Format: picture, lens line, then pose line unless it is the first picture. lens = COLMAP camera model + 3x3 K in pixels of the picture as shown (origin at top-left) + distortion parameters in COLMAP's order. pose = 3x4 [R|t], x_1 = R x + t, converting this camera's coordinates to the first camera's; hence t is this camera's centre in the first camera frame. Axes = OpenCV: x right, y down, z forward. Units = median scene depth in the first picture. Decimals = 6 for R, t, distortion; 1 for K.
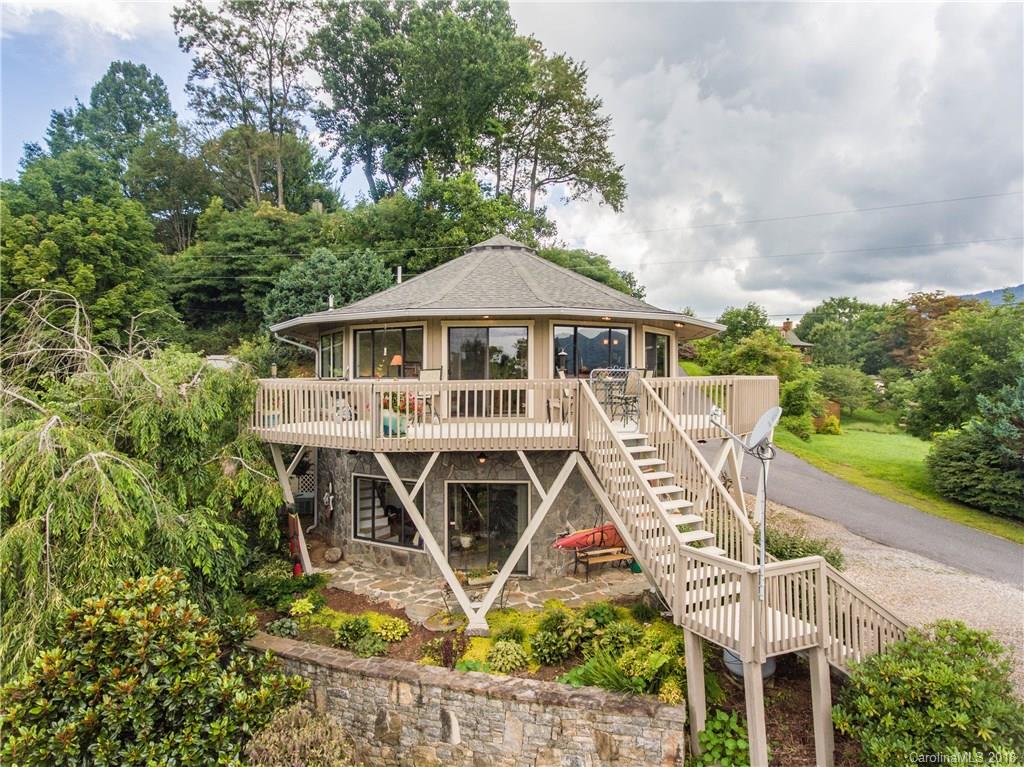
lens RADIAL K [[601.5, 0, 512.0], [0, 601.5, 383.5], [0, 0, 1]] dist [-0.001045, -0.003211]
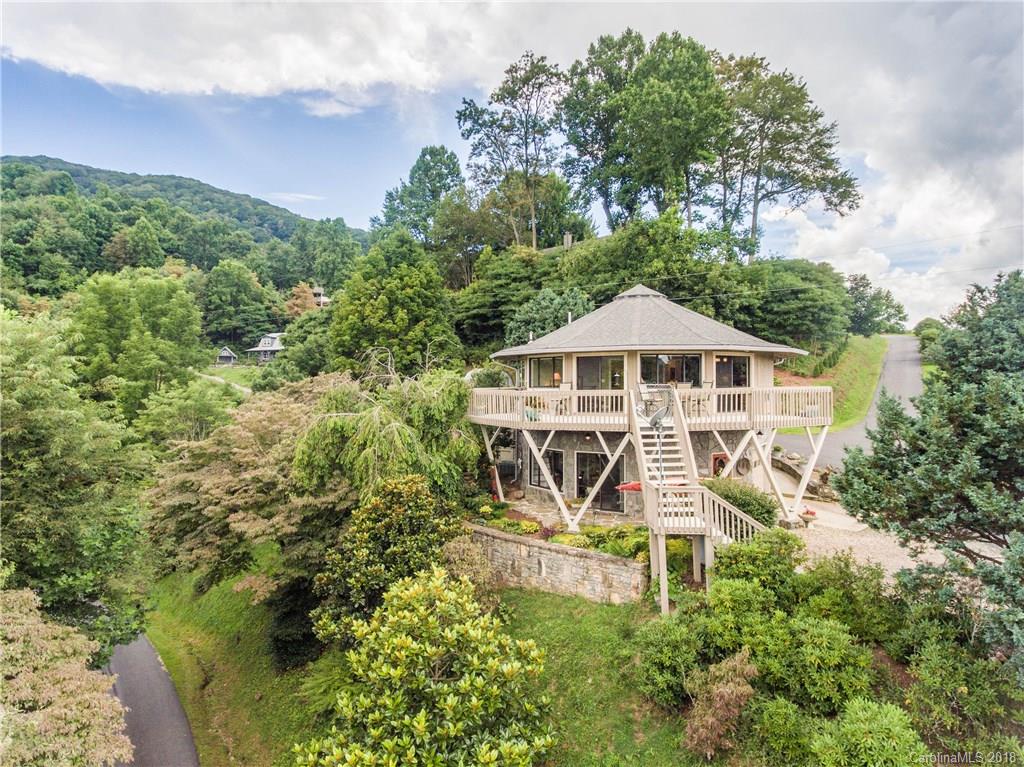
lens RADIAL K [[601.5, 0, 512.0], [0, 601.5, 383.5], [0, 0, 1]] dist [-0.001045, -0.003211]
pose [[0.899663, -0.000078, -0.436584, 0.197519], [-0.001201, 0.999996, -0.002653, -0.007390], [0.436582, 0.002912, 0.899660, -0.239776]]
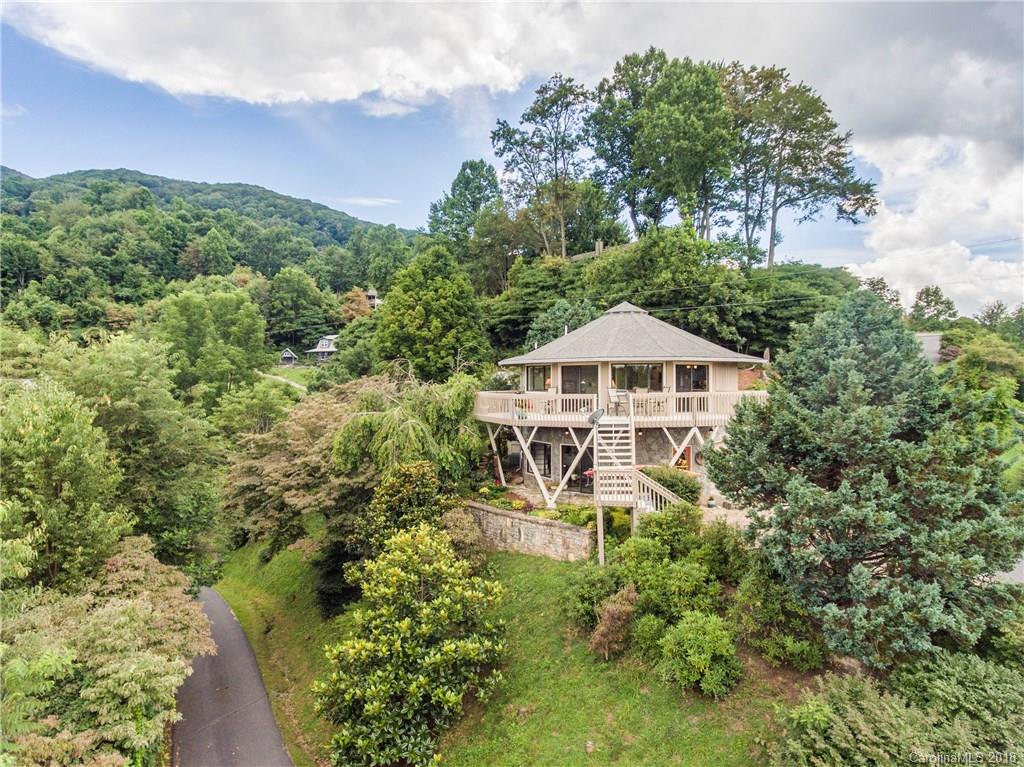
lens RADIAL K [[601.5, 0, 512.0], [0, 601.5, 383.5], [0, 0, 1]] dist [-0.001045, -0.003211]
pose [[0.857143, 0.000943, -0.515078, 0.339192], [0.000545, 0.999996, 0.002737, -0.018481], [0.515078, -0.002627, 0.857139, -0.340233]]
